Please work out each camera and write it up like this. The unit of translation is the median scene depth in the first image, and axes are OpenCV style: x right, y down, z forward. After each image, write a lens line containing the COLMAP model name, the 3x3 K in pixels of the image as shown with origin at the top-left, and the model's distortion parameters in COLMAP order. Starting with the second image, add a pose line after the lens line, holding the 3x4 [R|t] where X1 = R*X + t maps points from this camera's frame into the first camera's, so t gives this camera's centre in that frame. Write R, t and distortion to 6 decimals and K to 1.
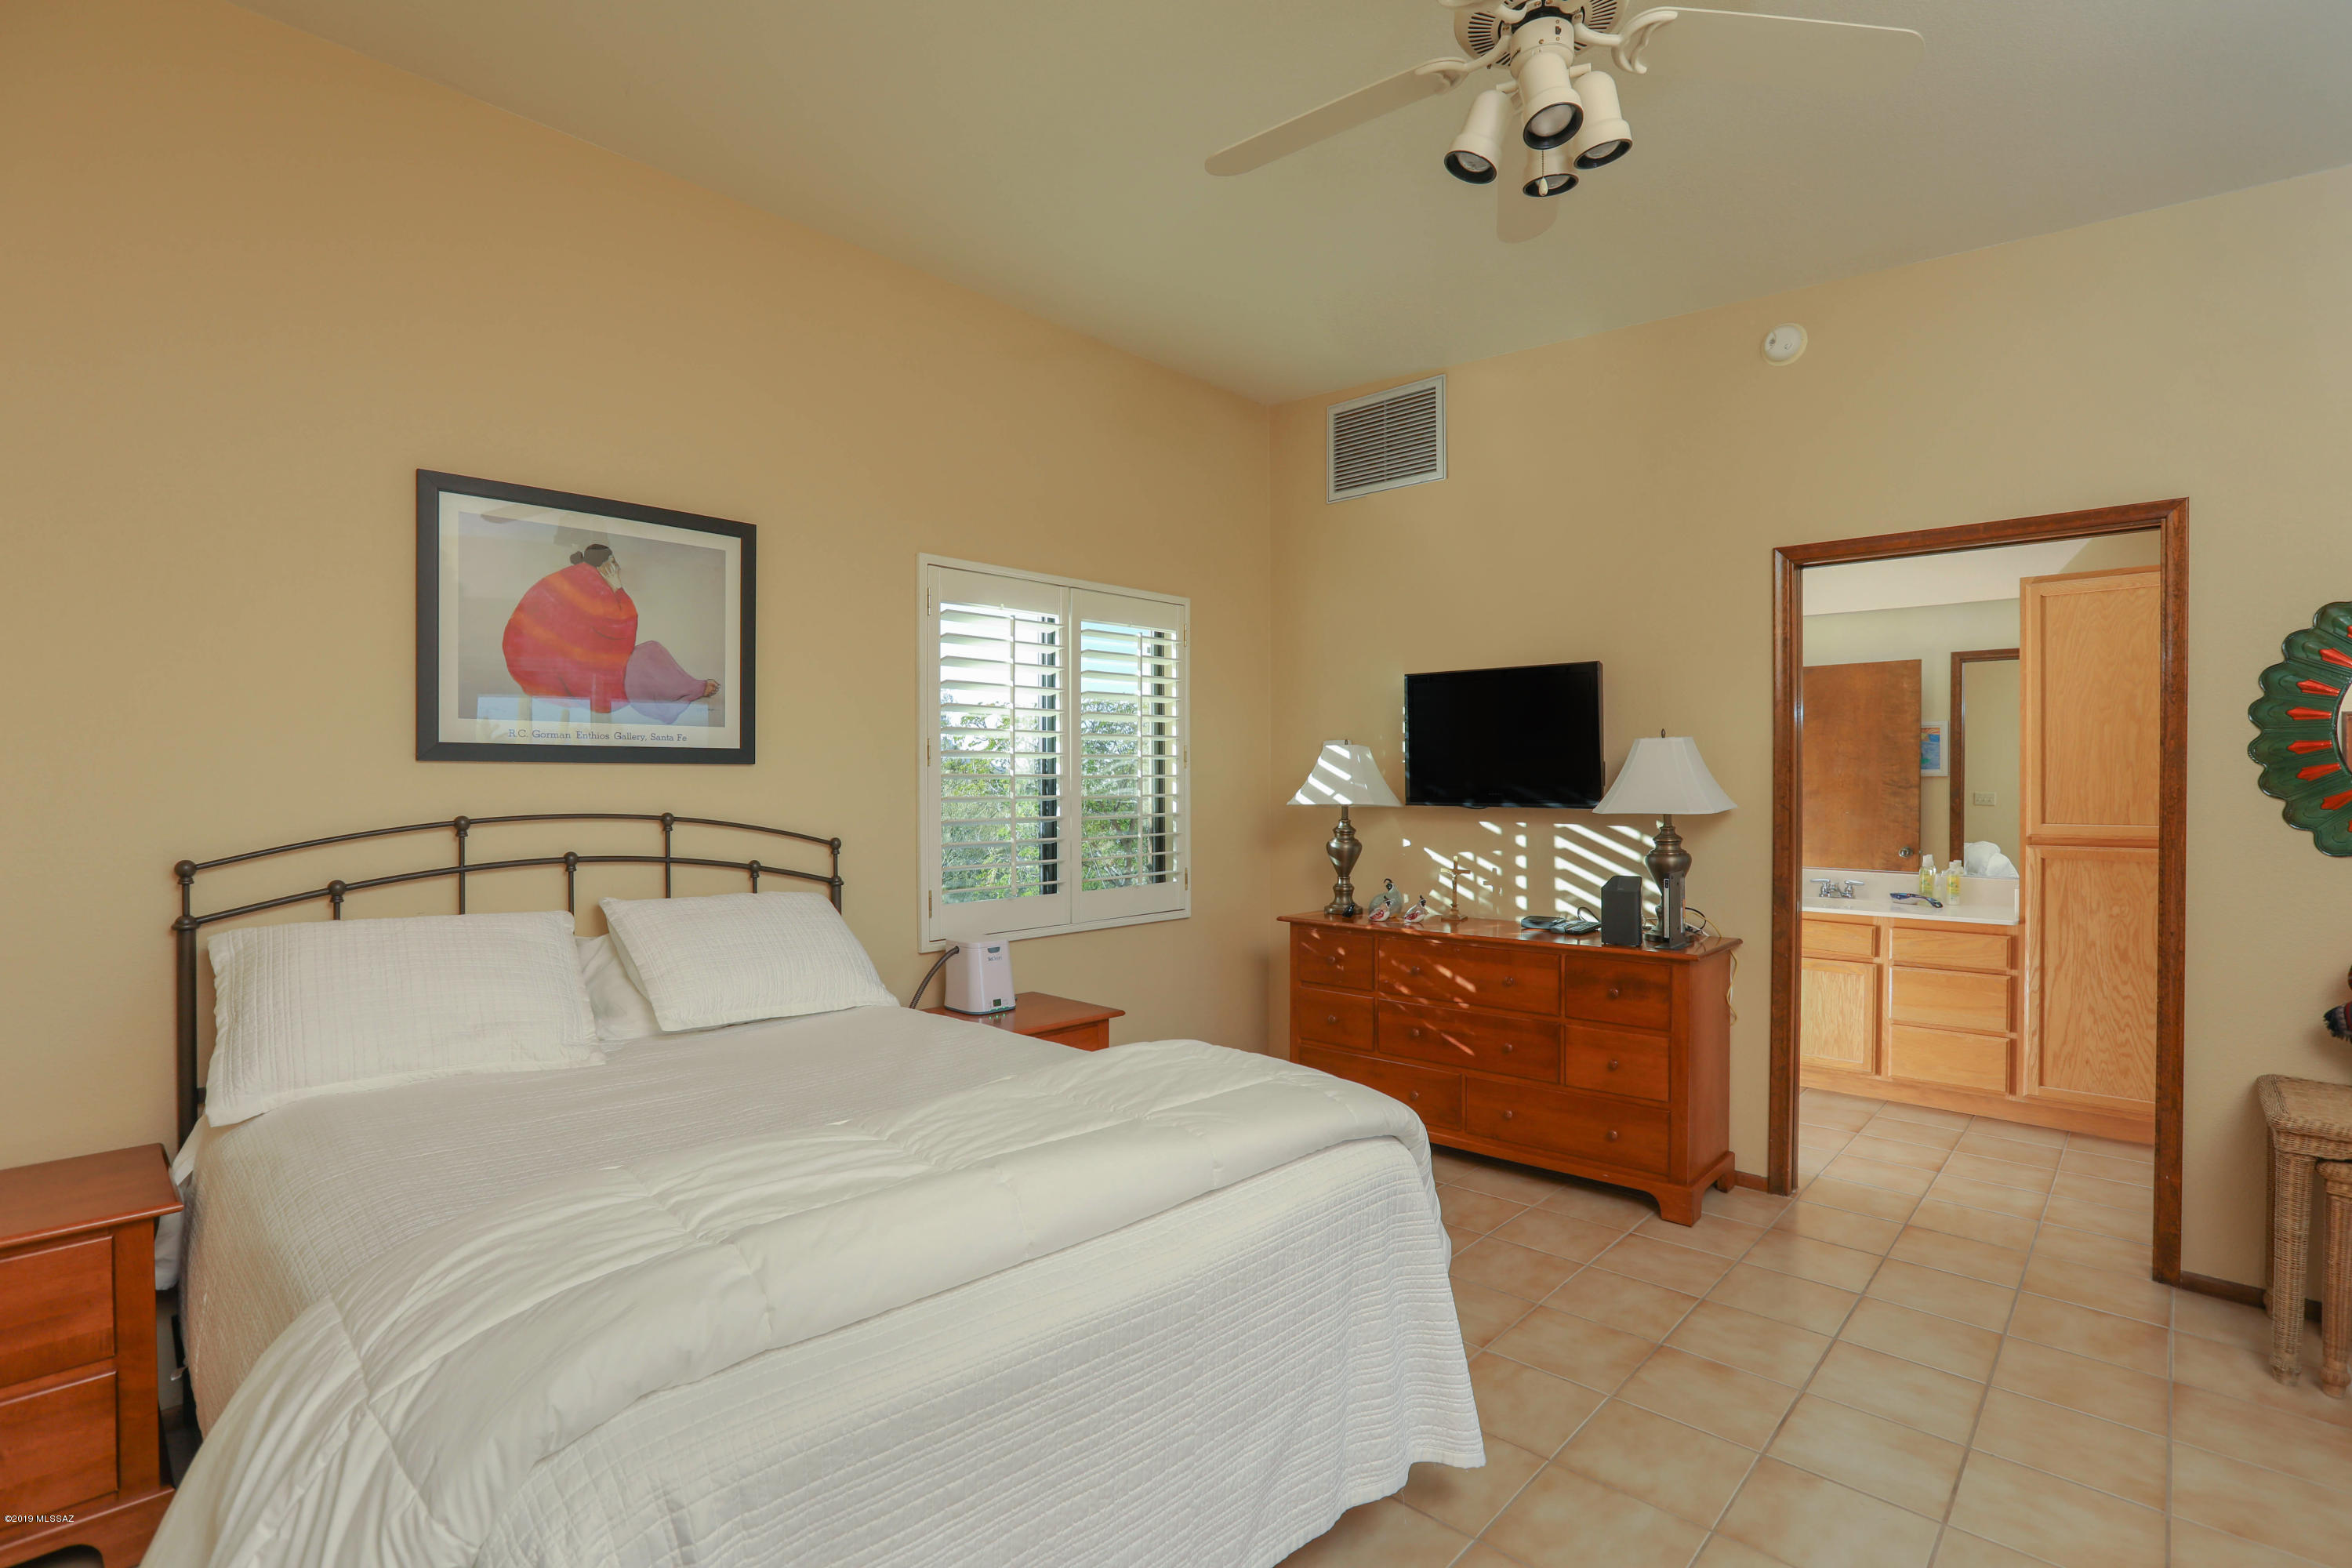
lens RADIAL K [[1105.4, 0, 1224.5], [0, 1105.4, 786.8], [0, 0, 1]] dist [-0.014357, 0.000700]
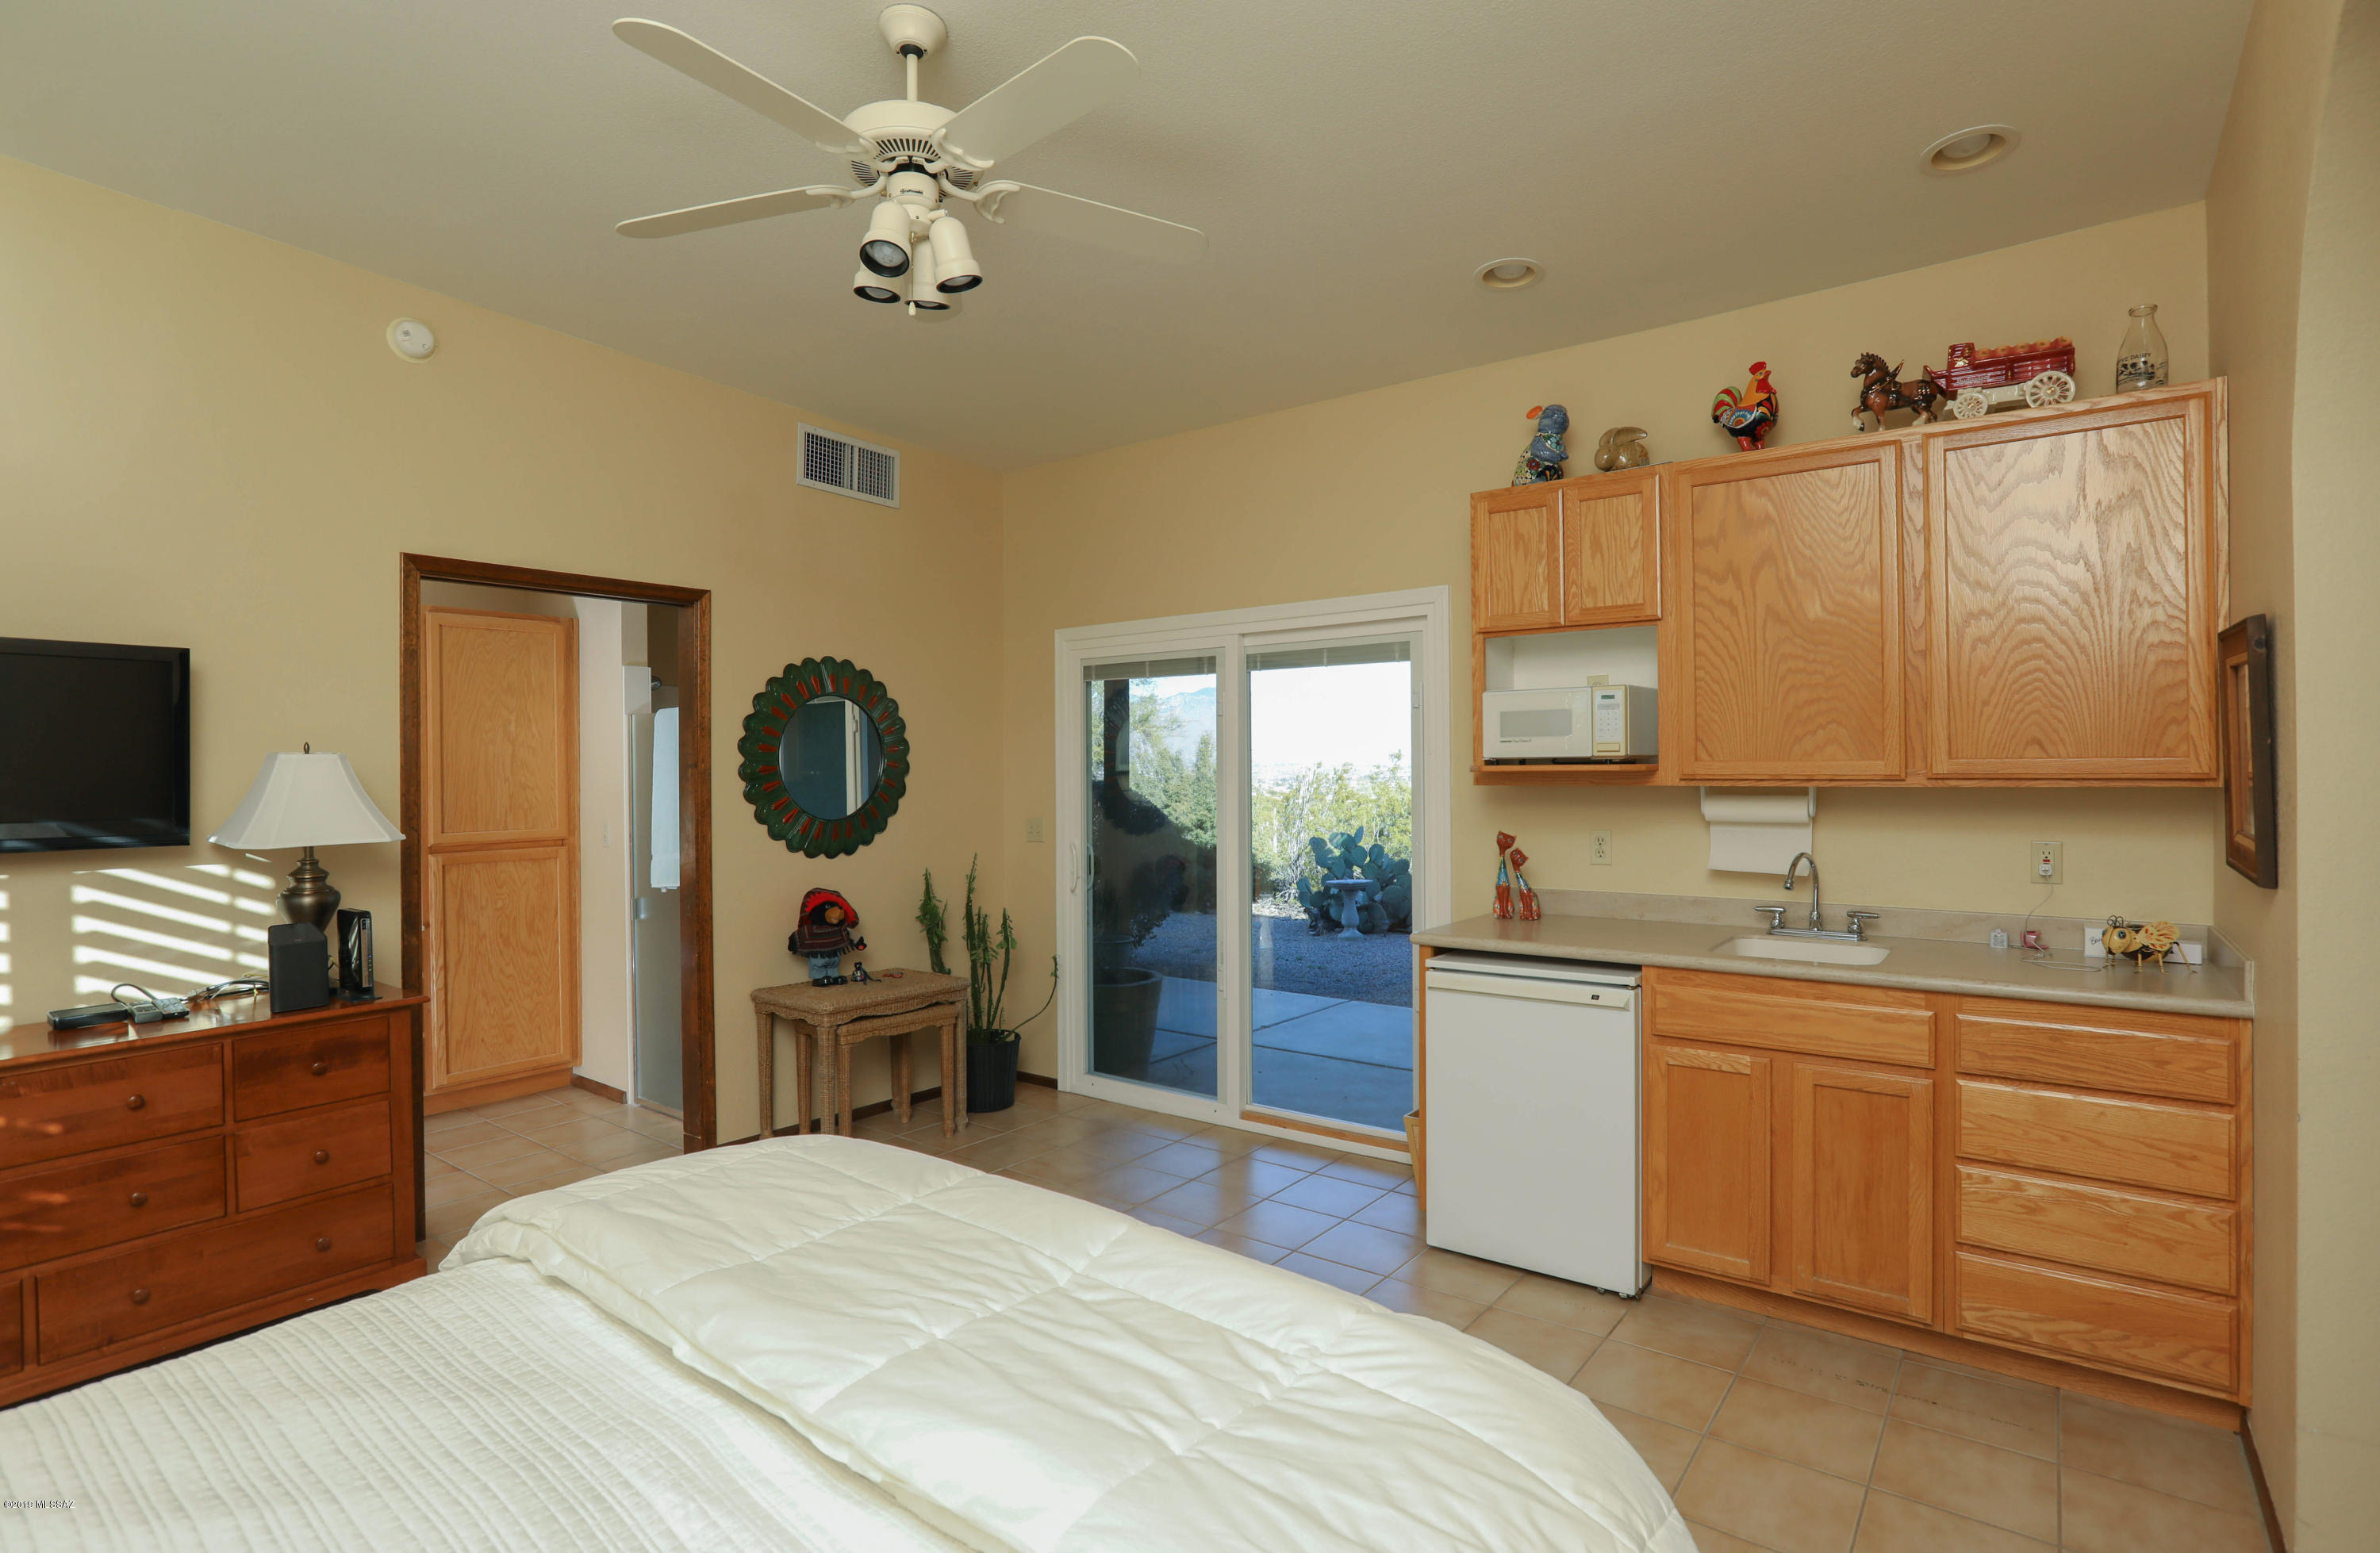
lens RADIAL K [[1131.5, 0, 1190.5], [0, 1131.5, 775.8], [0, 0, 1]] dist [-0.024309, 0.004975]
pose [[-0.075369, -0.004798, 0.997144, -0.446237], [0.017056, 0.999836, 0.006101, -0.019367], [-0.997010, 0.017467, -0.075275, 0.363428]]
